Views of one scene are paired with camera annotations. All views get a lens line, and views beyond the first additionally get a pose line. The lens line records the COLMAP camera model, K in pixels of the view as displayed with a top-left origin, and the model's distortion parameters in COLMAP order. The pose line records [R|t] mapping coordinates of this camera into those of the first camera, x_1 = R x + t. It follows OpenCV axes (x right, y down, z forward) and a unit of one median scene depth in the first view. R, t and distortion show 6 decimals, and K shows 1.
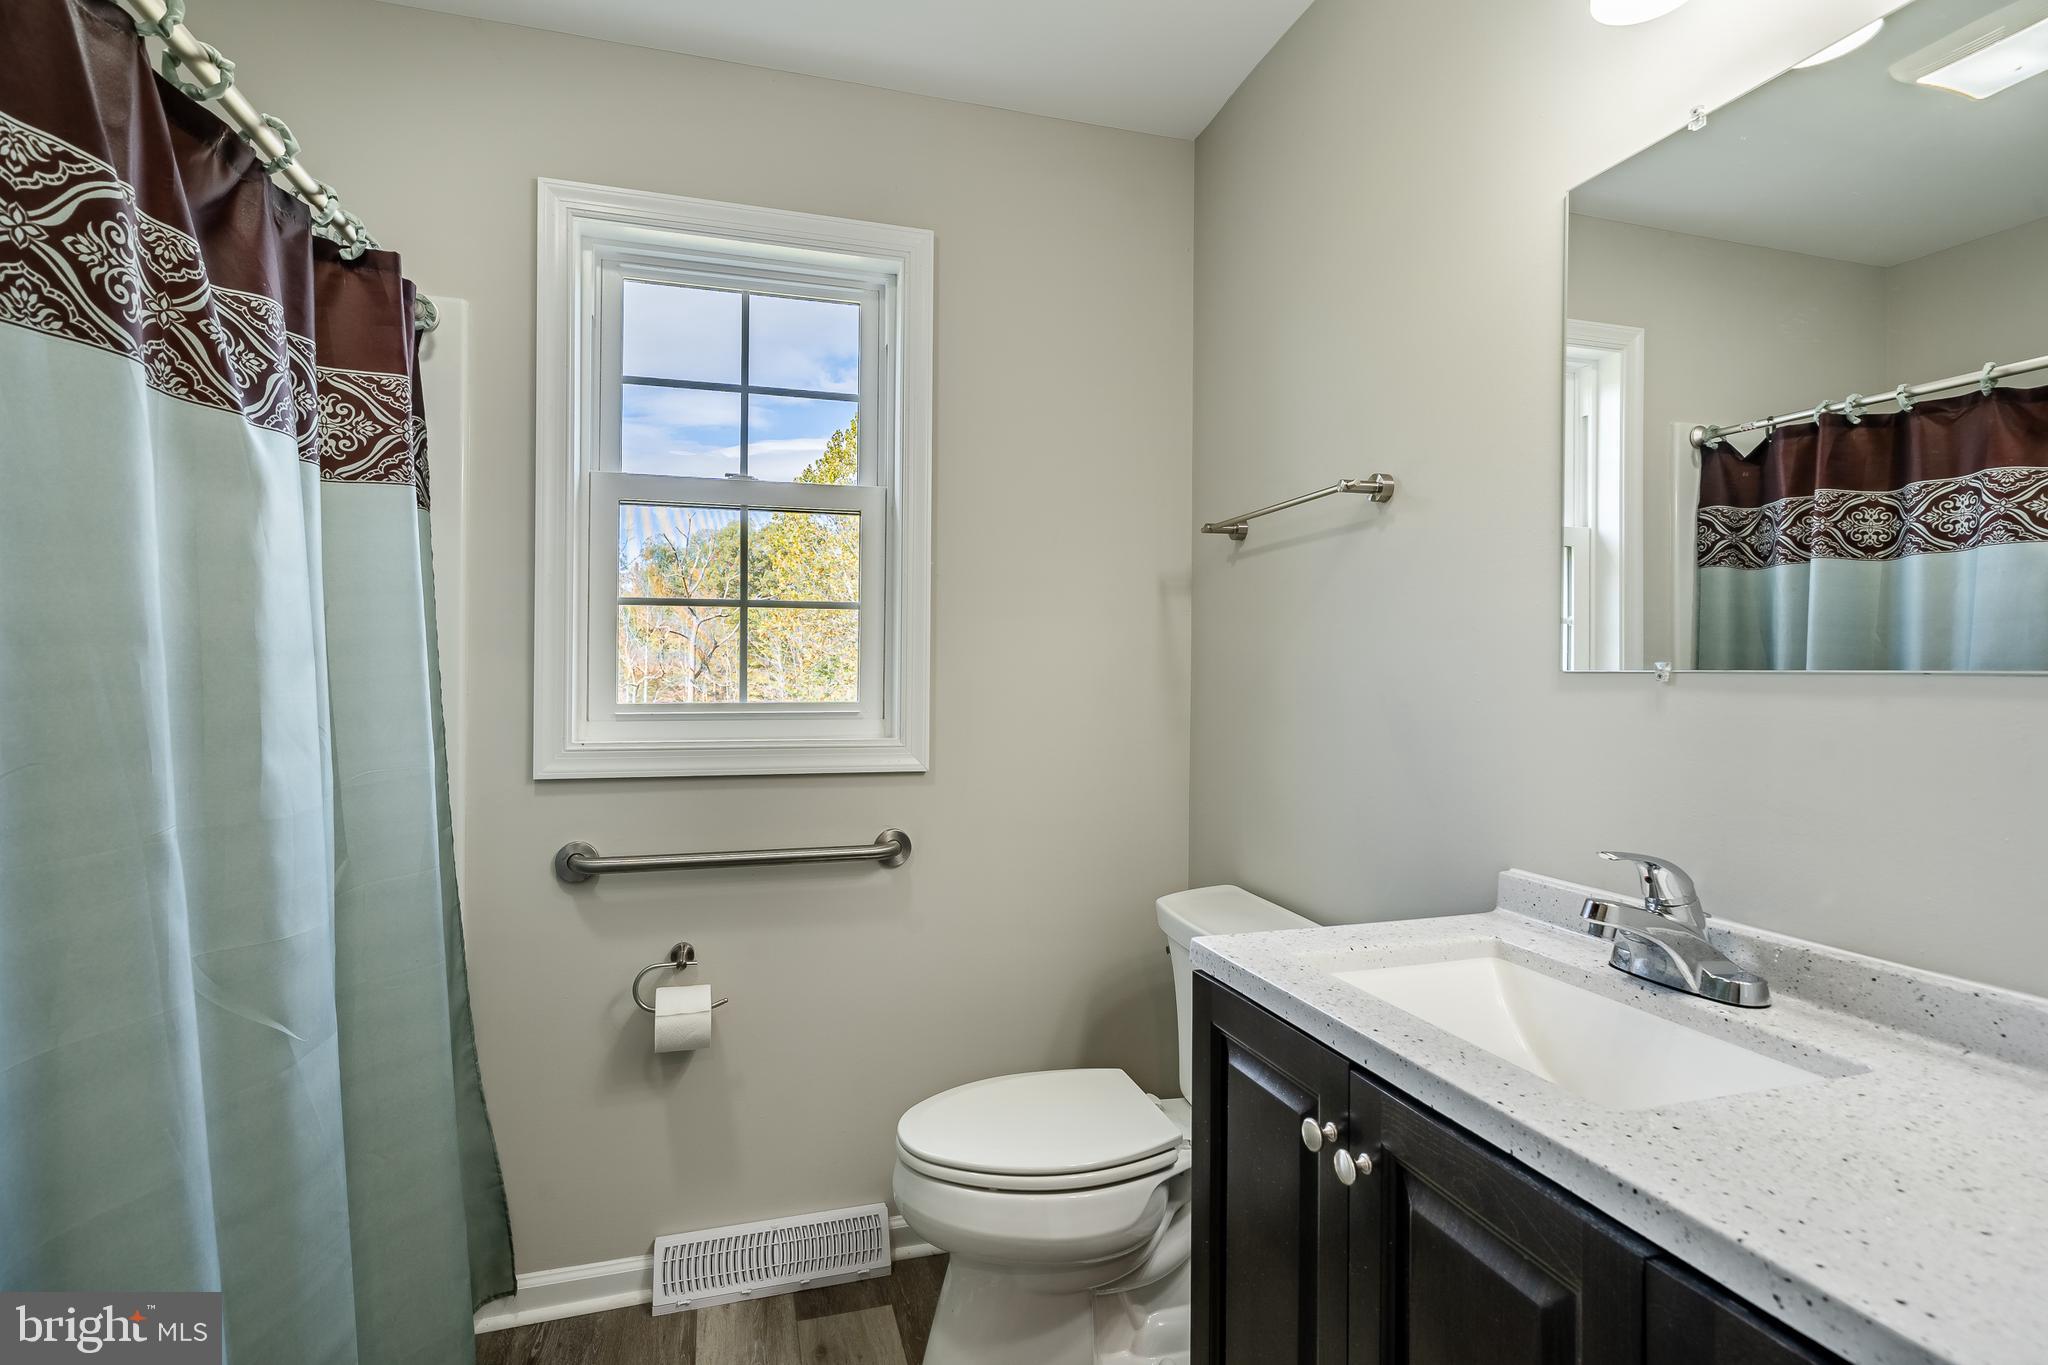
lens RADIAL K [[970.9, 0, 1016.7], [0, 970.9, 669.6], [0, 0, 1]] dist [0.003515, -0.000178]
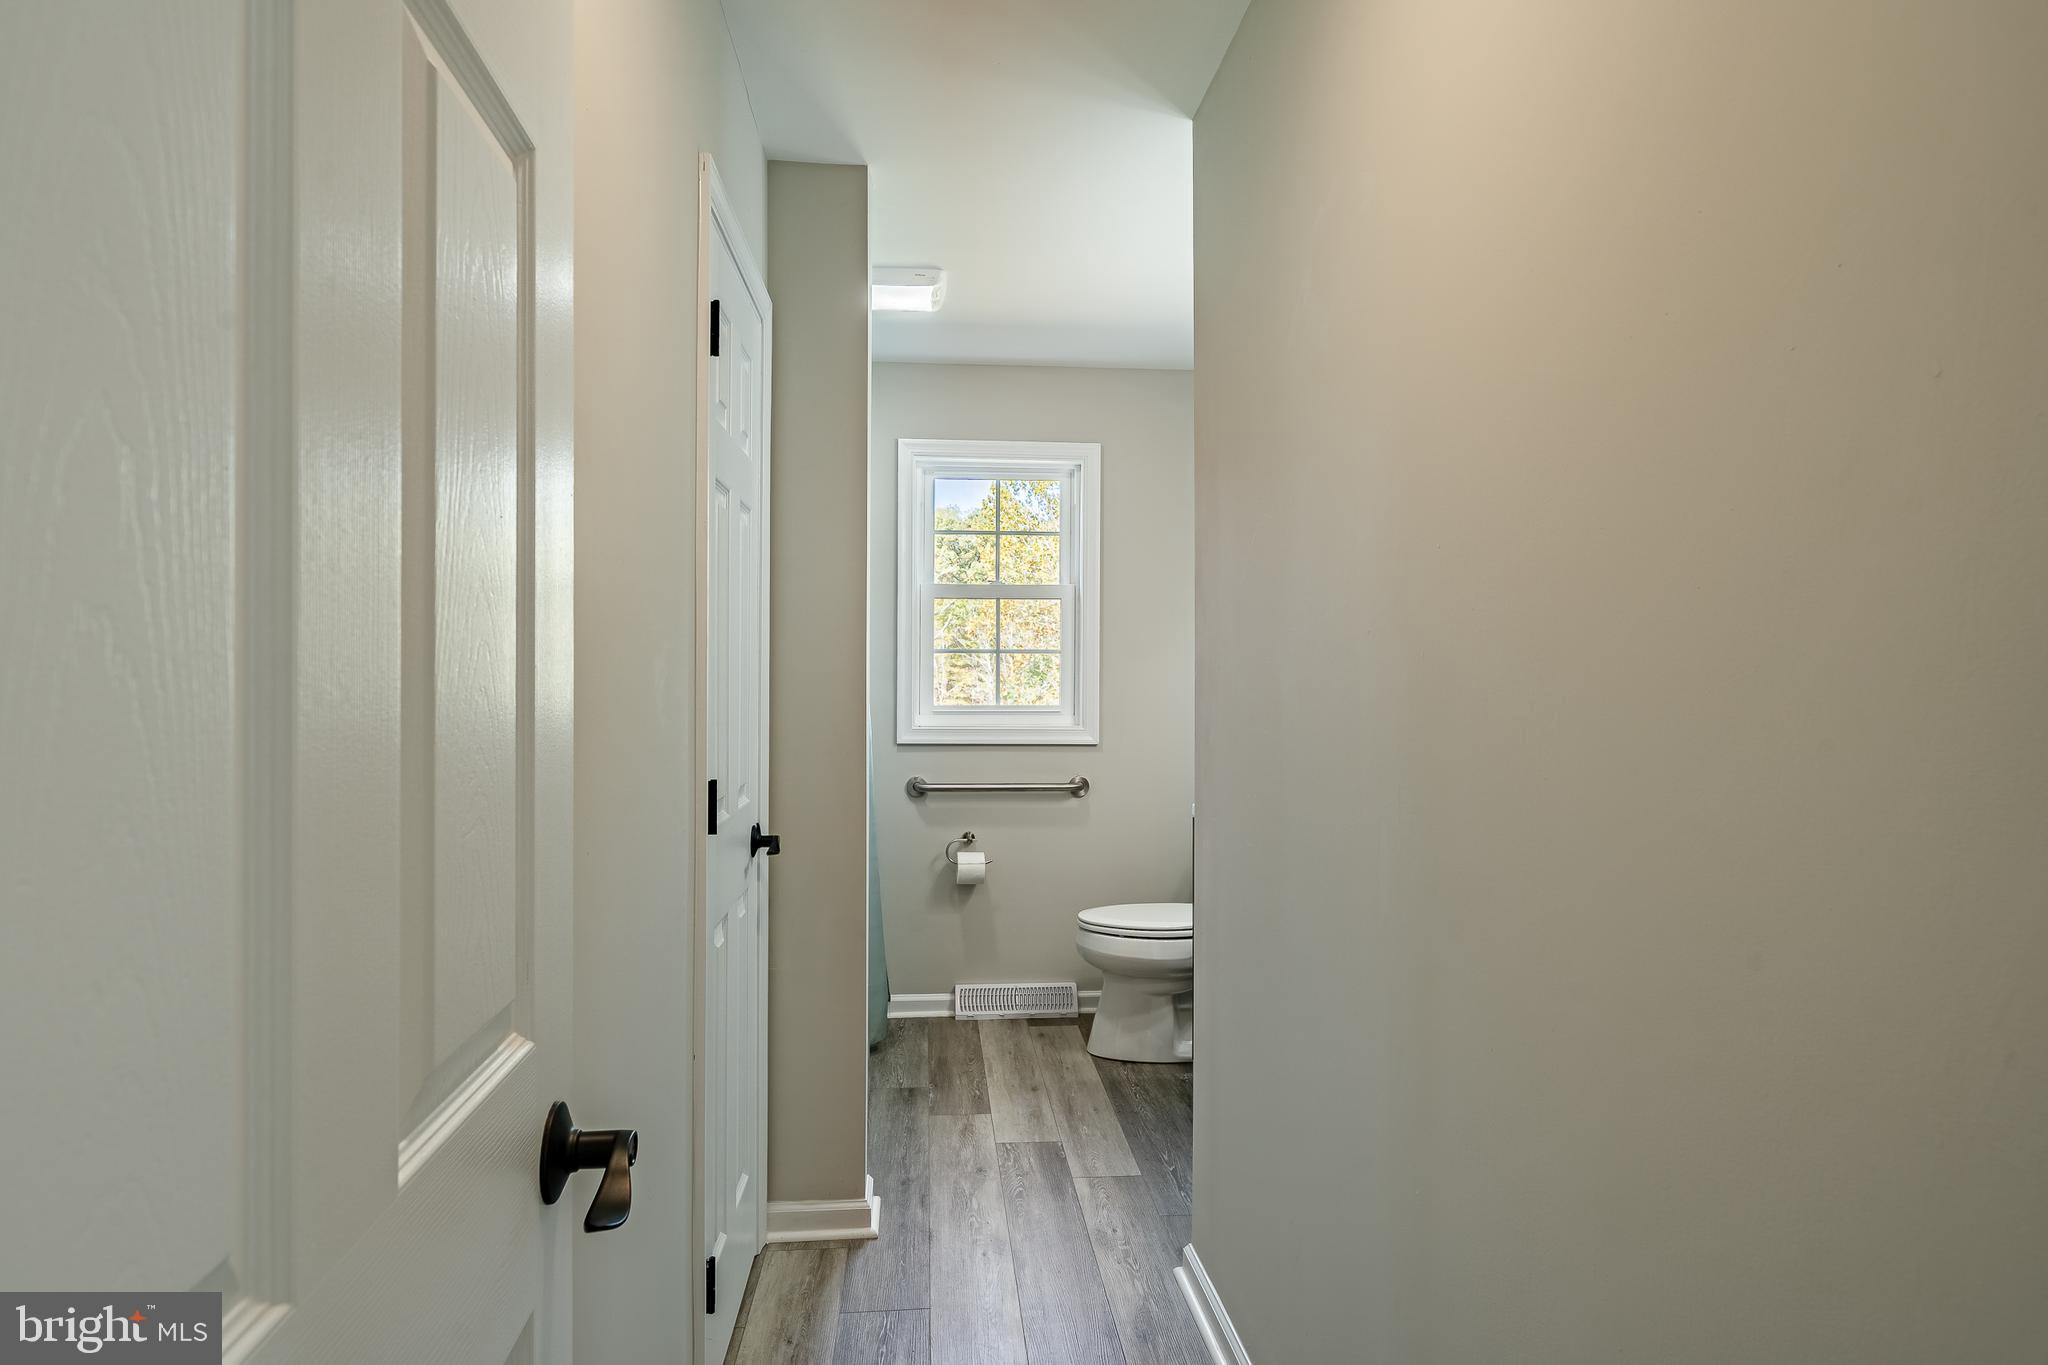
lens RADIAL K [[1125.0, 0, 1019.9], [0, 1125.0, 675.5], [0, 0, 1]] dist [-0.000566, -0.000007]
pose [[0.978173, -0.000967, -0.207788, 0.208554], [0.002301, 0.999978, 0.006178, -0.036513], [0.207777, -0.006521, 0.978154, -1.112029]]
